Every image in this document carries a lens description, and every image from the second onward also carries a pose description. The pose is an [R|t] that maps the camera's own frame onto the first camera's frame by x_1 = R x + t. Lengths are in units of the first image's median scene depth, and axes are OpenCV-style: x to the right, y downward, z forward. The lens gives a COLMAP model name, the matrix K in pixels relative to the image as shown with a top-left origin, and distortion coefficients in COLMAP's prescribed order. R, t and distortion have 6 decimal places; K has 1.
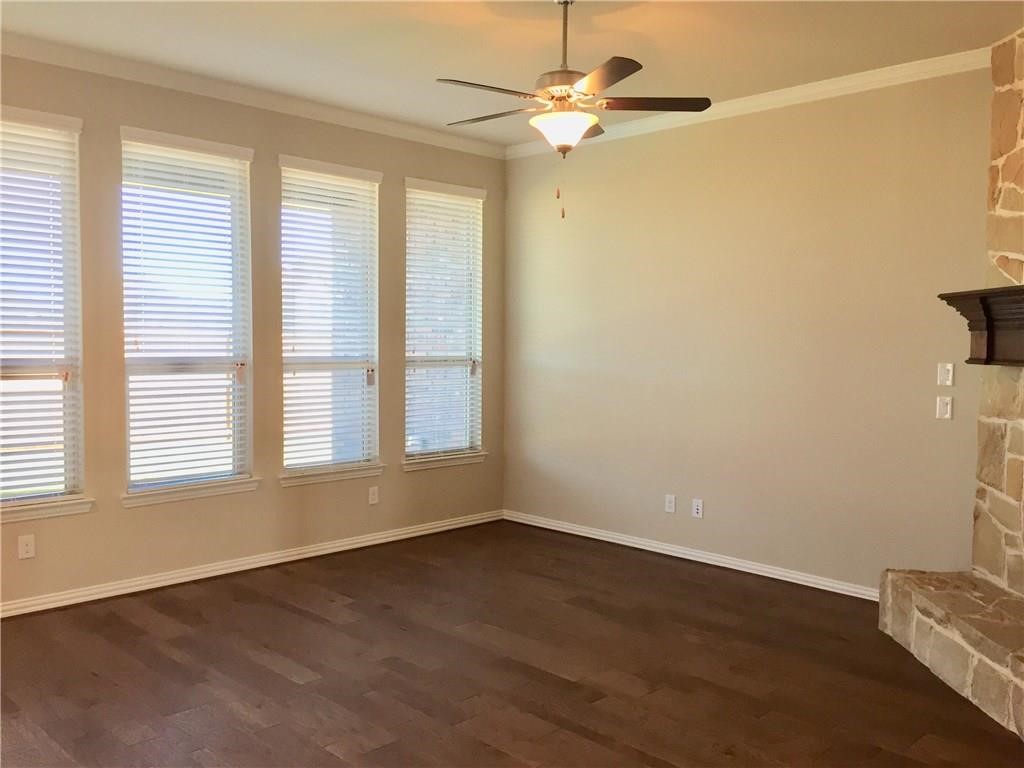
lens RADIAL K [[881.9, 0, 501.8], [0, 881.9, 380.0], [0, 0, 1]] dist [0.072253, -0.090608]
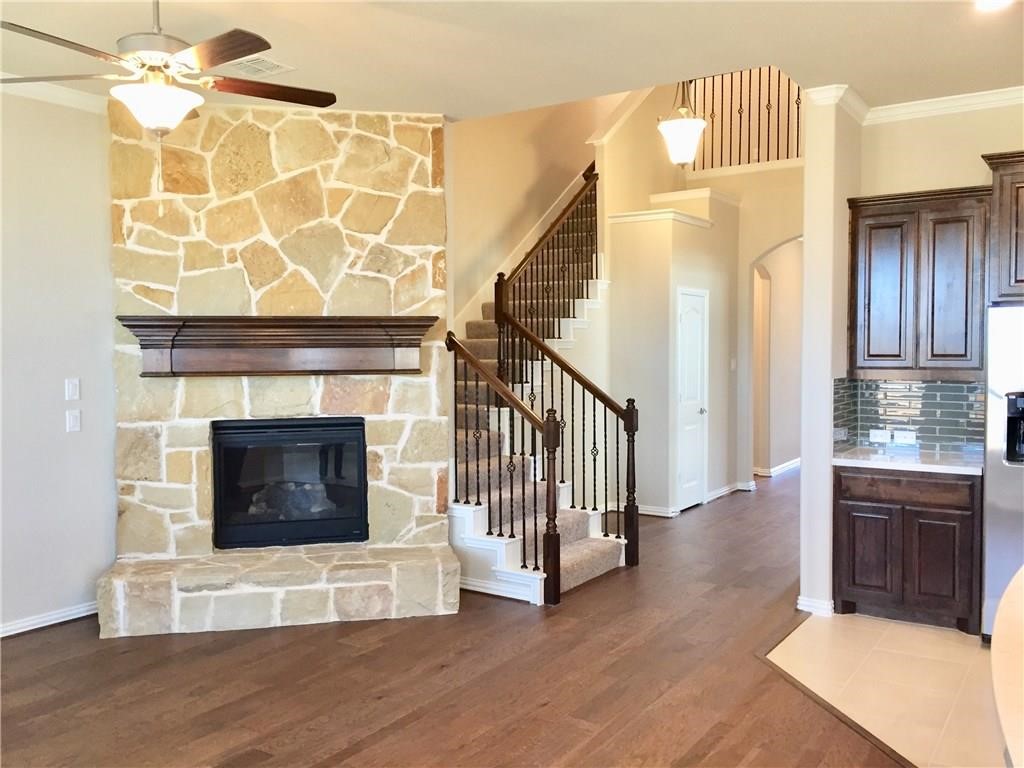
lens RADIAL K [[881.9, 0, 515.7], [0, 881.9, 383.1], [0, 0, 1]] dist [0.072253, -0.090608]
pose [[-0.219387, -0.047621, 0.974475, -0.698880], [0.048098, 0.997066, 0.059553, -0.055312], [-0.974452, 0.059936, -0.216453, 0.773007]]
